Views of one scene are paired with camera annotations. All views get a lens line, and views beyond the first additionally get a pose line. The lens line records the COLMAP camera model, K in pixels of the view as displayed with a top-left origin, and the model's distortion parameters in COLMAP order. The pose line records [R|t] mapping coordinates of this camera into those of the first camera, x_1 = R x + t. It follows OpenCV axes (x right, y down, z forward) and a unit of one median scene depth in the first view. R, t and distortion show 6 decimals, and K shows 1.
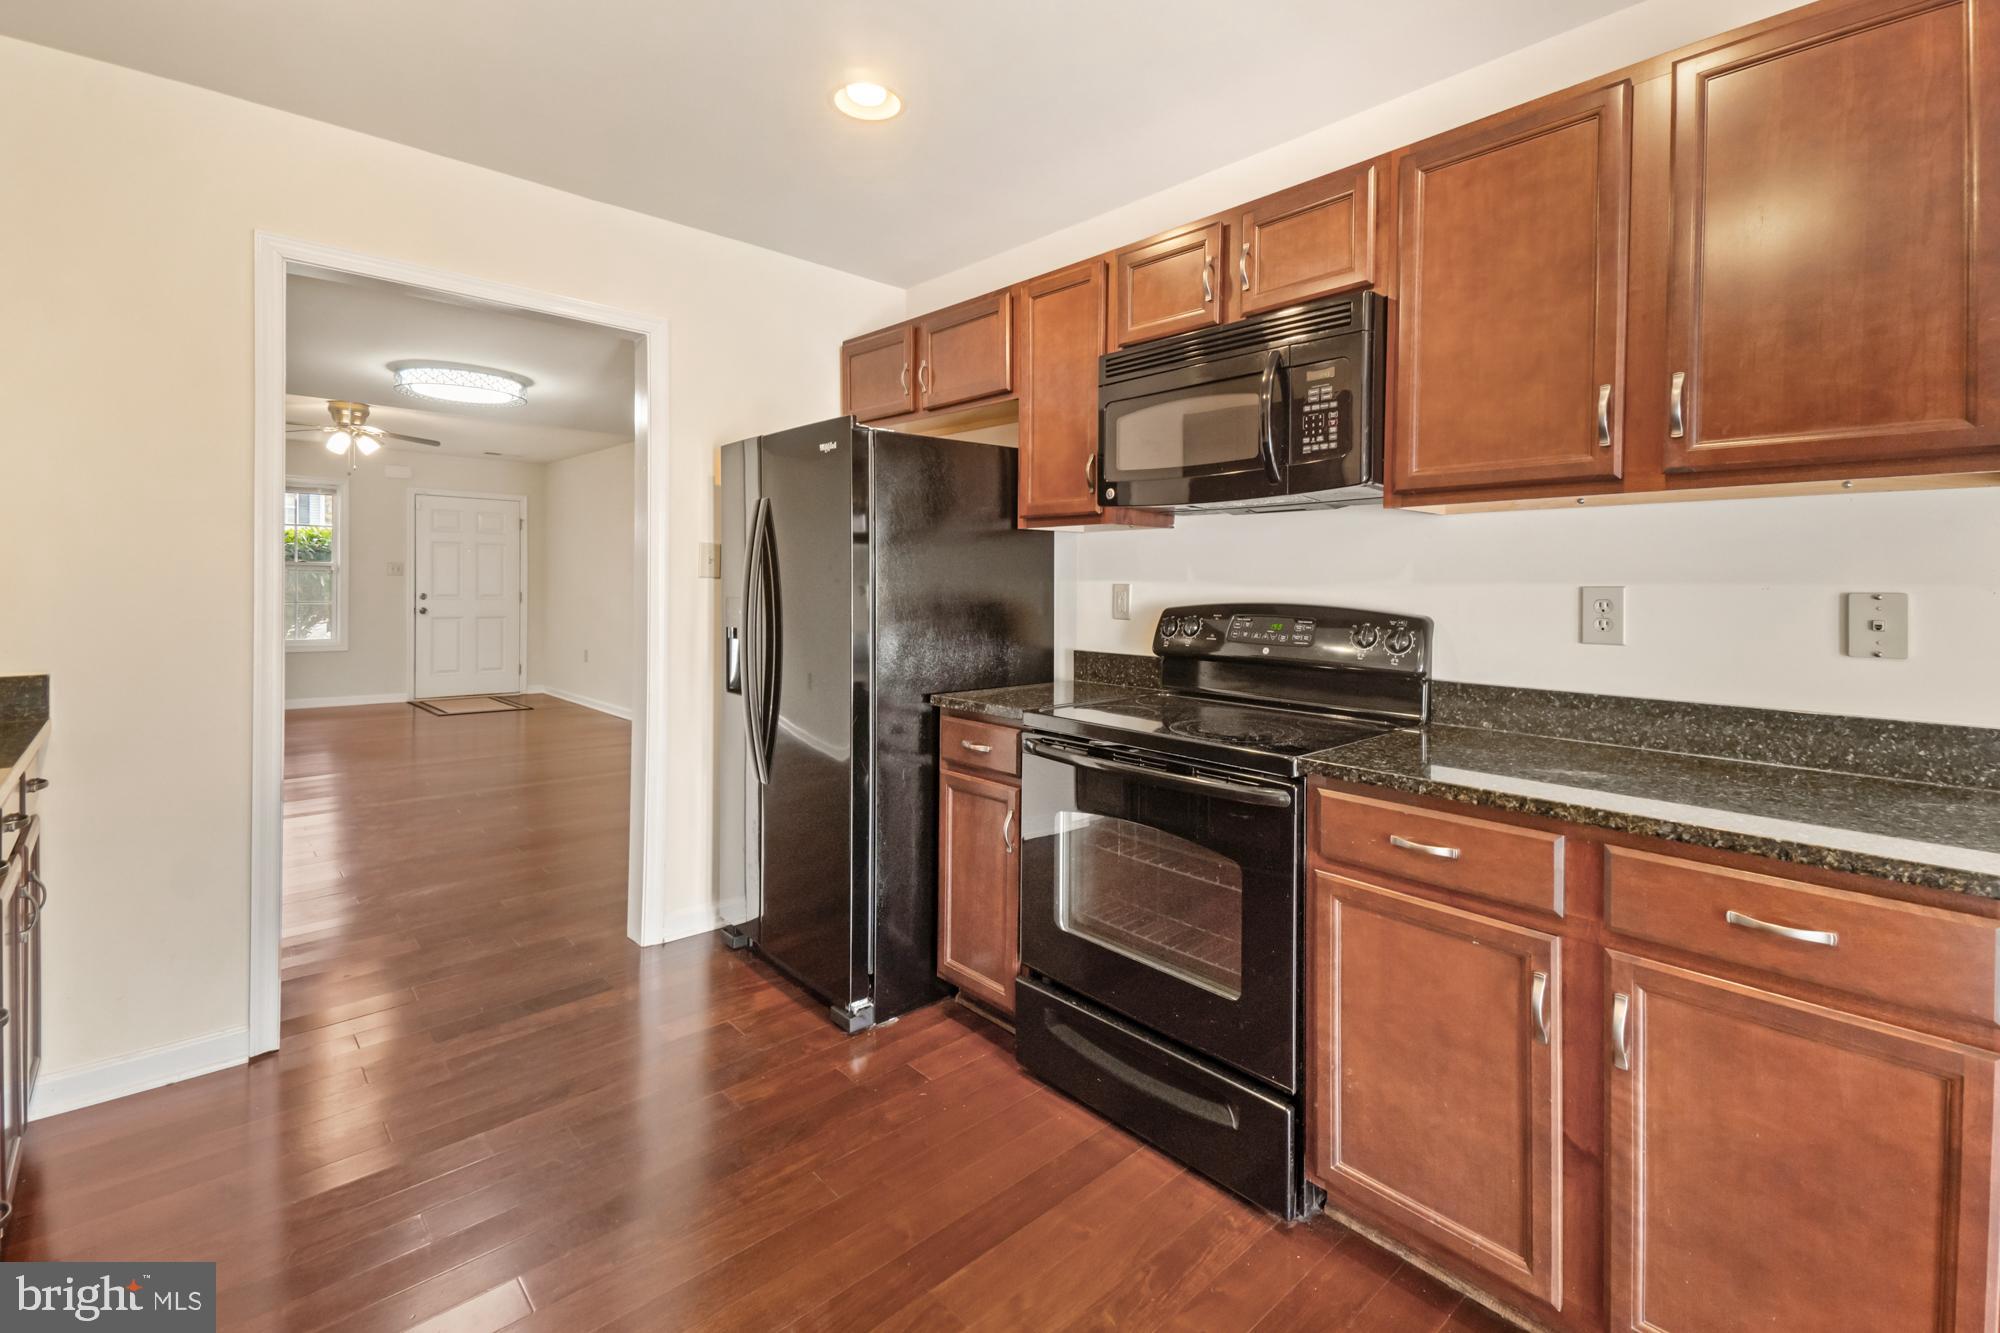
lens RADIAL K [[885.4, 0, 1003.0], [0, 885.4, 609.3], [0, 0, 1]] dist [0.034950, -0.000097]
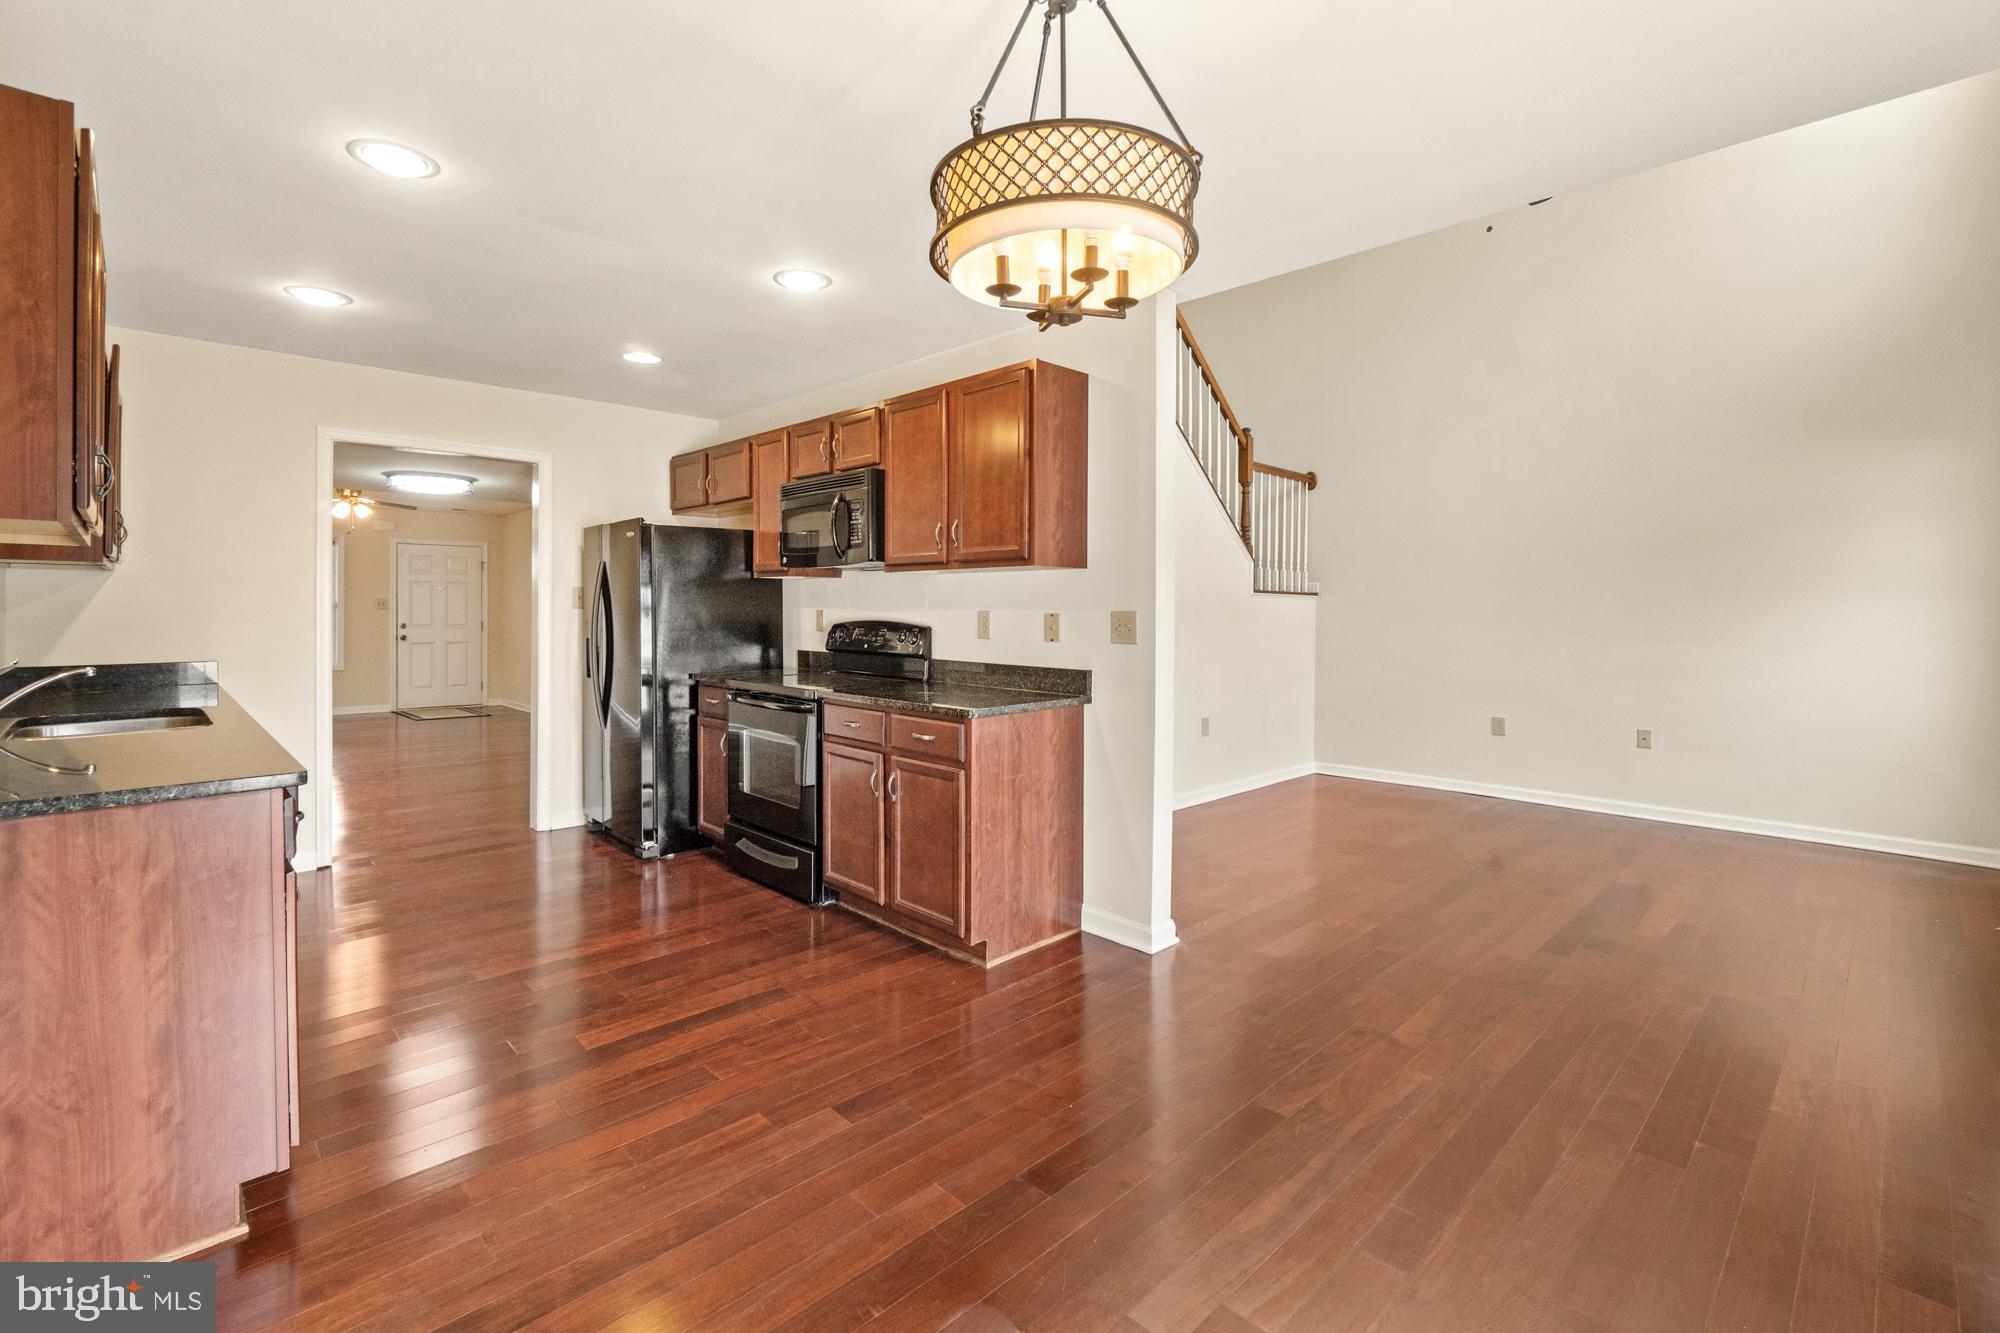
lens RADIAL K [[895.0, 0, 1016.9], [0, 895.0, 629.3], [0, 0, 1]] dist [-0.000714, -0.000310]
pose [[0.999540, -0.008103, 0.029229, 0.498203], [0.008378, 0.999922, -0.009296, 0.027742], [-0.029151, 0.009536, 0.999530, -0.782587]]
